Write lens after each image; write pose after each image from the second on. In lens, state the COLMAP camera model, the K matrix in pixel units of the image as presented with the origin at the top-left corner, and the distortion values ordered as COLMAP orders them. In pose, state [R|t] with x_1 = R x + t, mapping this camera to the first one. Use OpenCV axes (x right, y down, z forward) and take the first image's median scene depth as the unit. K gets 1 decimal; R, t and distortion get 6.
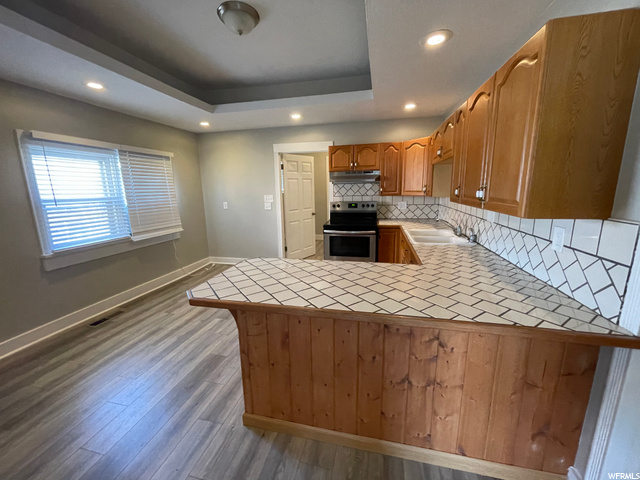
lens RADIAL K [[259.1, 0, 318.9], [0, 259.1, 236.0], [0, 0, 1]] dist [-0.000302, 0.000018]
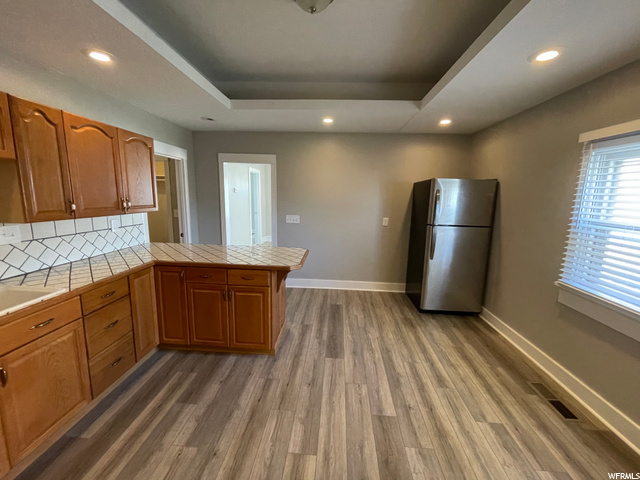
lens RADIAL K [[259.1, 0, 318.9], [0, 259.1, 236.0], [0, 0, 1]] dist [-0.000302, 0.000018]
pose [[-0.987254, 0.021640, -0.157677, -0.130068], [-0.033306, 0.940685, 0.337642, -0.284638], [0.155631, 0.338590, -0.927974, 1.399615]]
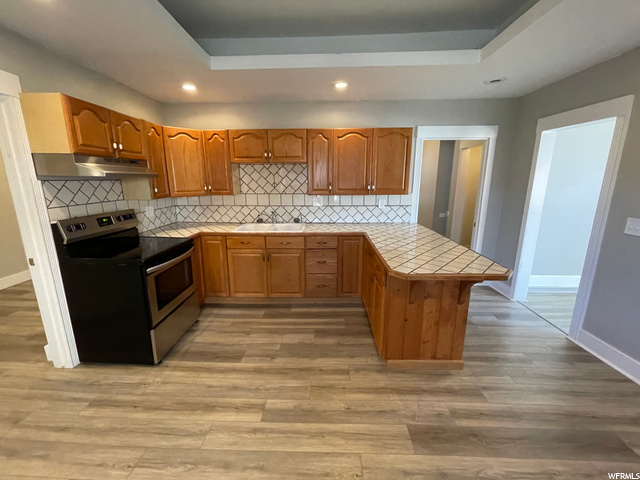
lens RADIAL K [[259.1, 0, 318.9], [0, 259.1, 236.0], [0, 0, 1]] dist [-0.000302, 0.000018]
pose [[-0.195690, -0.192817, 0.961523, -0.681293], [0.191382, 0.954119, 0.230283, -0.180370], [-0.961810, 0.229082, -0.149810, 0.936344]]
